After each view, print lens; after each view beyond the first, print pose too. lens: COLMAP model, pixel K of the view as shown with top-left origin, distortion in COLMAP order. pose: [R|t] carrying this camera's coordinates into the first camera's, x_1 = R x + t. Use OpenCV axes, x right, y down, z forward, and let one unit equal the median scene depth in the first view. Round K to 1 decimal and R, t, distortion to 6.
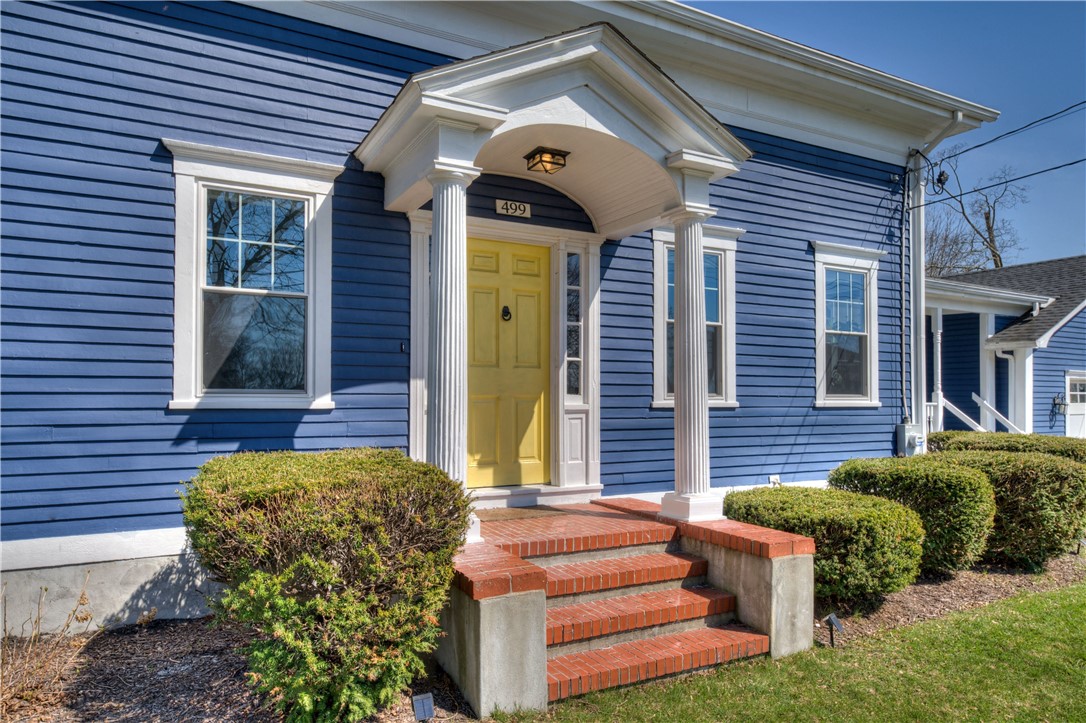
lens RADIAL K [[723.3, 0, 562.3], [0, 723.3, 390.1], [0, 0, 1]] dist [-0.003640, -0.003030]
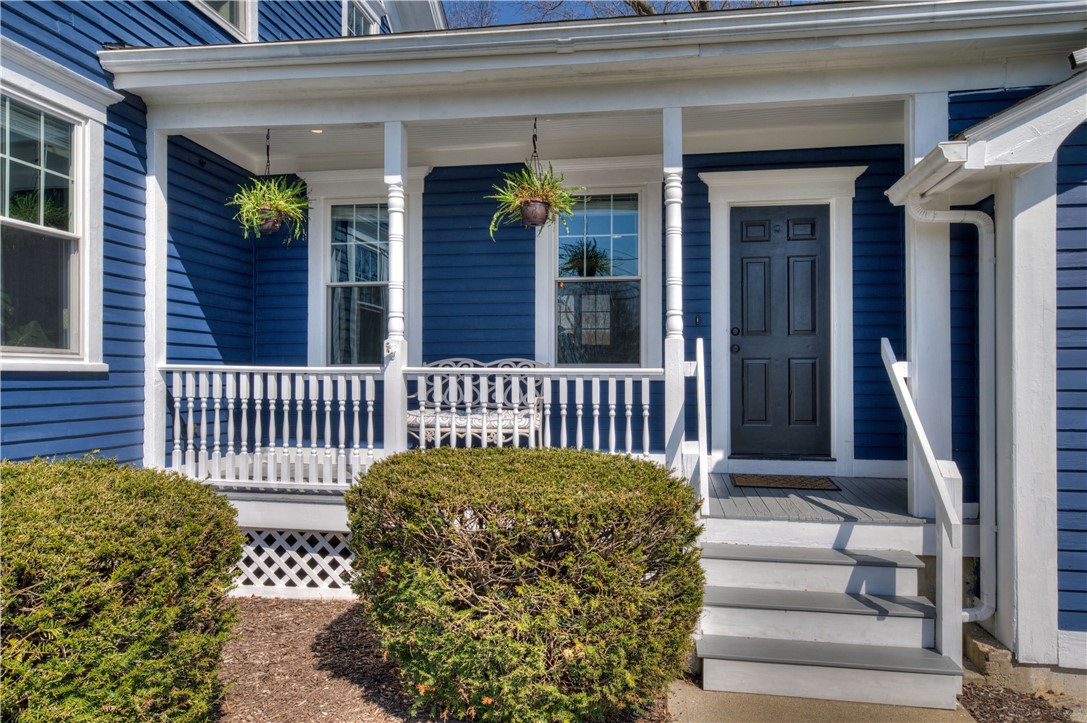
lens RADIAL K [[724.0, 0, 565.2], [0, 724.0, 362.1], [0, 0, 1]] dist [-0.003640, -0.003030]
pose [[0.783474, -0.010191, -0.621342, 1.078393], [0.007142, 0.999947, -0.007395, 0.028421], [0.621384, 0.001356, 0.783505, 1.044652]]
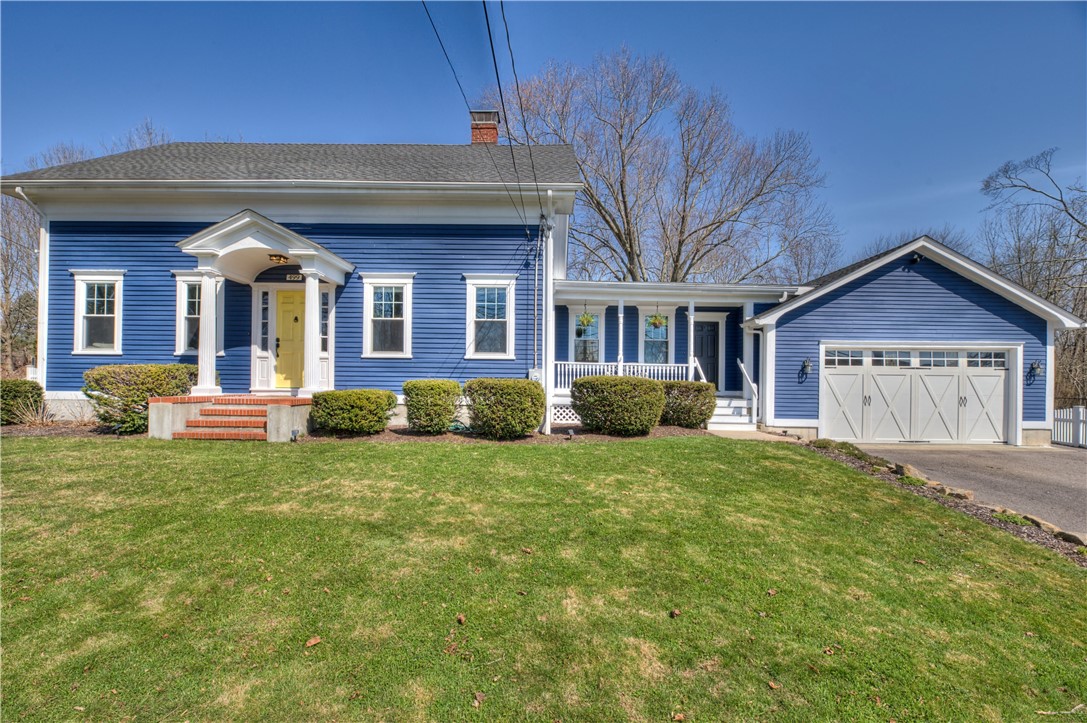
lens RADIAL K [[466.8, 0, 556.2], [0, 466.8, 383.0], [0, 0, 1]] dist [0.001278, -0.001528]
pose [[0.873399, 0.005525, -0.486973, 1.150646], [-0.002278, 0.999971, 0.007260, 0.077944], [0.486999, -0.005231, 0.873387, 0.014386]]
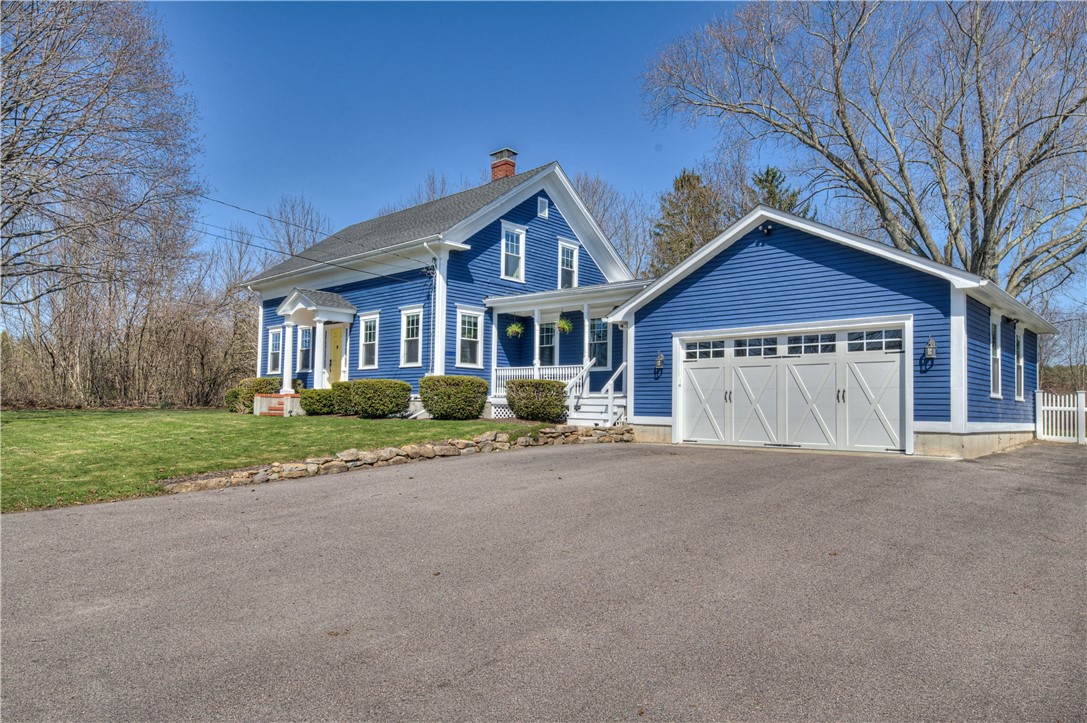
lens RADIAL K [[747.7, 0, 541.3], [0, 747.7, 369.7], [0, 0, 1]] dist [0.009450, 0.000724]
pose [[0.285807, -0.048234, -0.957073, 3.131929], [0.002400, 0.998765, -0.049618, 0.169257], [0.958284, 0.011884, 0.285569, 0.684037]]
